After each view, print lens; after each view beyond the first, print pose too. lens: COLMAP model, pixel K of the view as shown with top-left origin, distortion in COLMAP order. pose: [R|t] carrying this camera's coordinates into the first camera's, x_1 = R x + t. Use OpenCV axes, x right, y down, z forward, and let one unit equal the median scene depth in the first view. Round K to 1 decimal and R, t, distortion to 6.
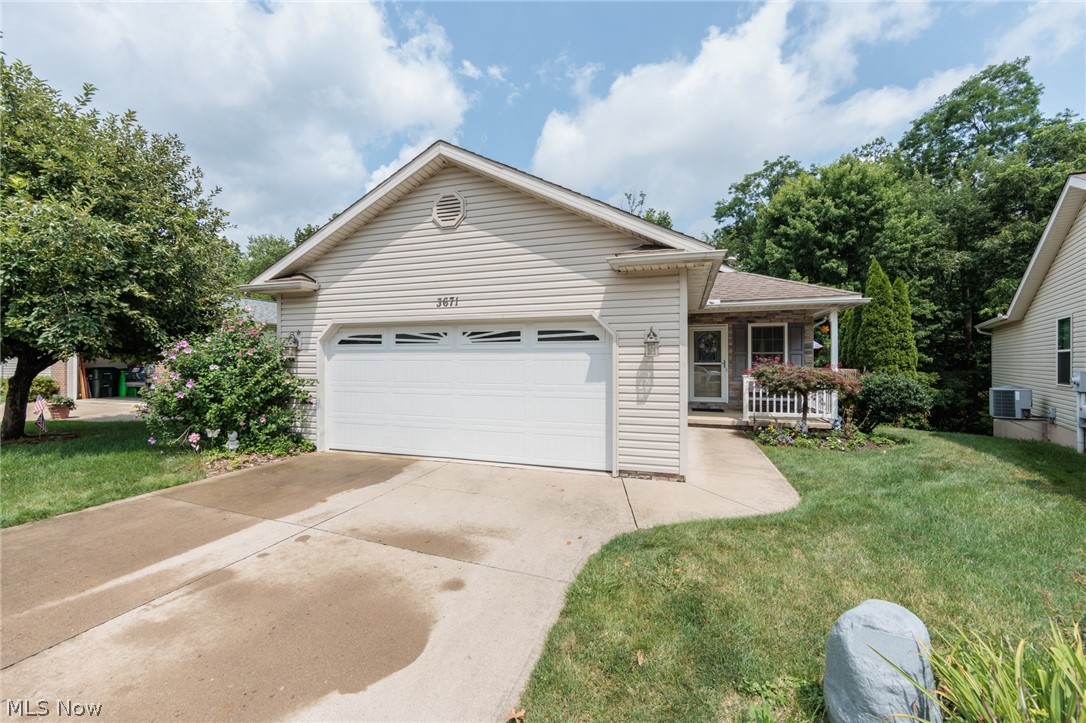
lens RADIAL K [[427.5, 0, 538.8], [0, 427.5, 359.5], [0, 0, 1]] dist [-0.002800, 0.000487]
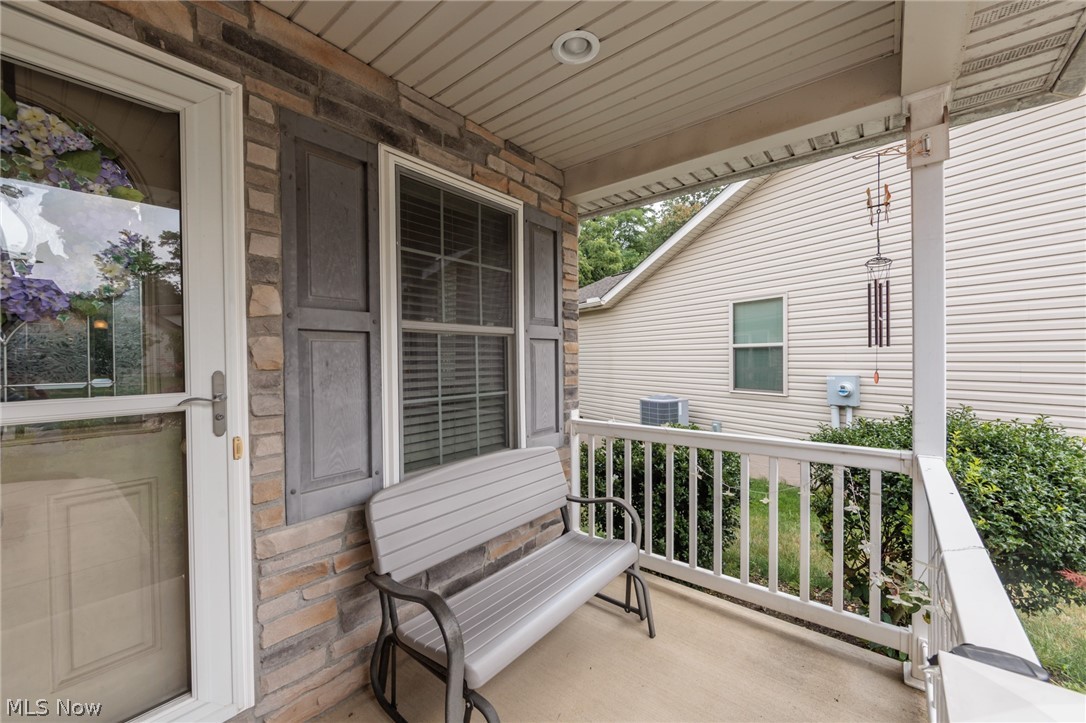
lens RADIAL K [[427.5, 0, 549.9], [0, 427.5, 359.4], [0, 0, 1]] dist [-0.002800, 0.000487]
pose [[0.344532, -0.007597, 0.938744, 0.245922], [0.011603, 0.999925, 0.003834, -0.000894], [-0.938703, 0.009572, 0.344594, 0.605189]]
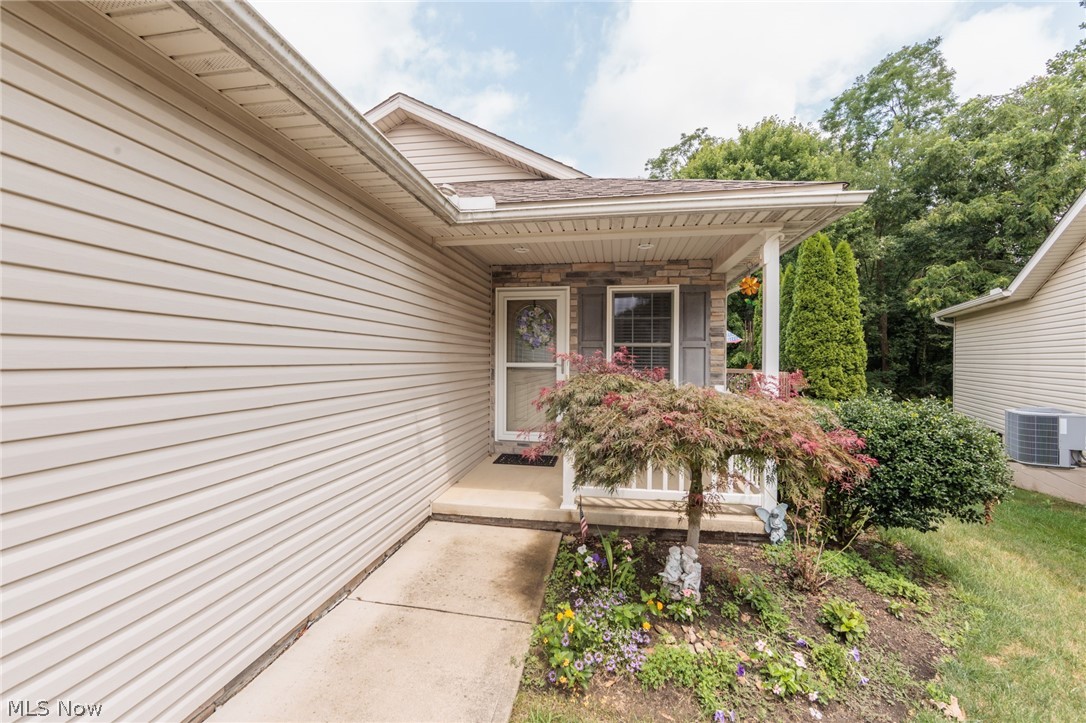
lens RADIAL K [[427.5, 0, 544.4], [0, 427.5, 357.7], [0, 0, 1]] dist [-0.002800, 0.000487]
pose [[0.987555, 0.006975, 0.157122, 0.232248], [-0.007549, 0.999967, 0.003052, -0.000548], [-0.157095, -0.004200, 0.987575, 0.353014]]
